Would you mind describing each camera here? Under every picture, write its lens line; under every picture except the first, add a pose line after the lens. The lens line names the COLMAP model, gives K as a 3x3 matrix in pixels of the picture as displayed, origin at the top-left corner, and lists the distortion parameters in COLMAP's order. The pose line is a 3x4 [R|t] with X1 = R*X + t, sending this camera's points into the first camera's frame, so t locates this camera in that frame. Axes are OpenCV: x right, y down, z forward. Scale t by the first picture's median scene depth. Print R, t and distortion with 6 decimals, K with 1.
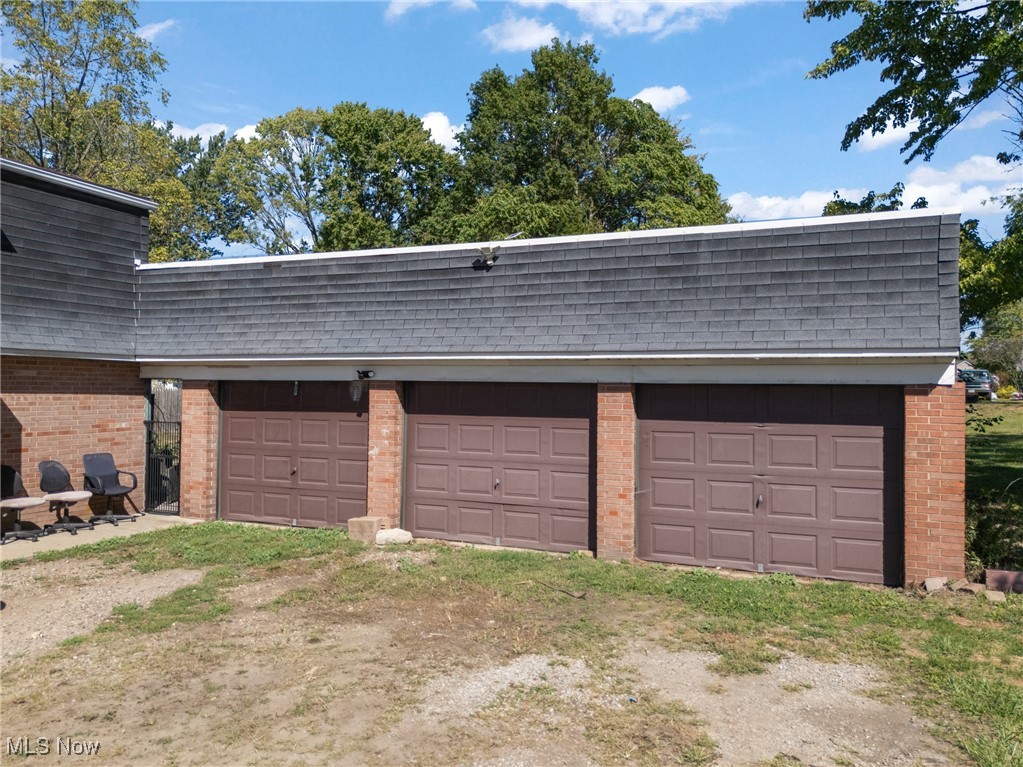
lens RADIAL K [[759.6, 0, 517.9], [0, 759.6, 384.6], [0, 0, 1]] dist [0.056520, -0.063258]
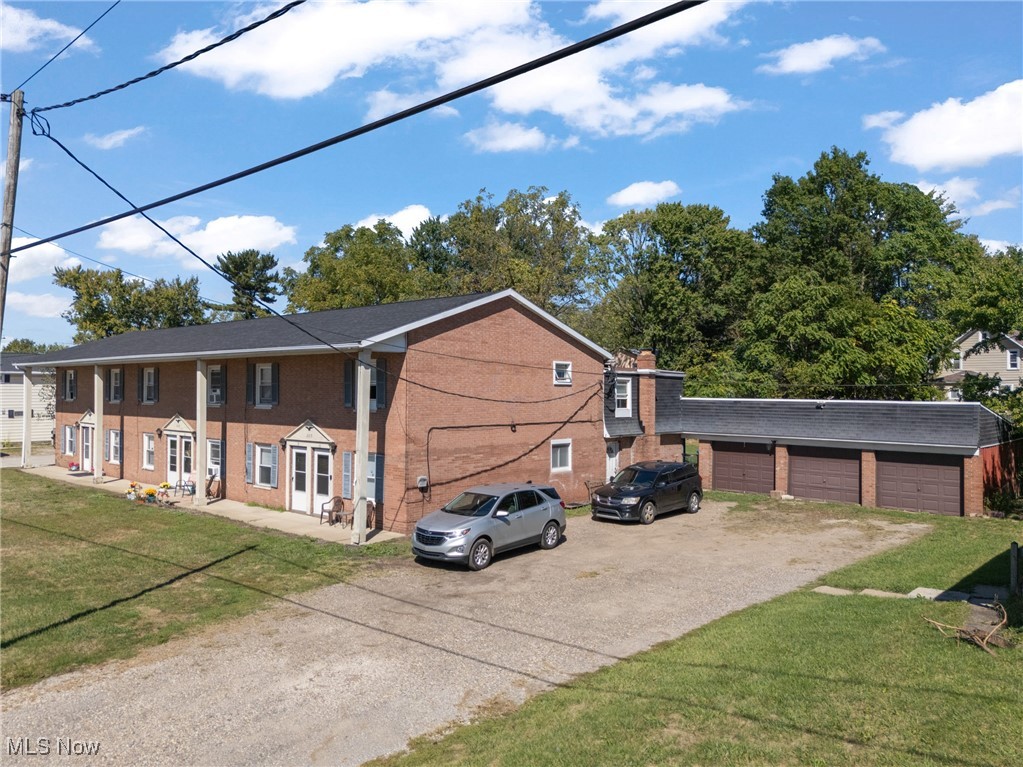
lens RADIAL K [[759.6, 0, 517.9], [0, 759.6, 384.6], [0, 0, 1]] dist [0.056520, -0.063258]
pose [[0.945346, -0.004767, -0.326033, -0.173019], [0.004022, 0.999988, -0.002957, -0.227691], [0.326043, 0.001484, 0.945354, -2.086039]]
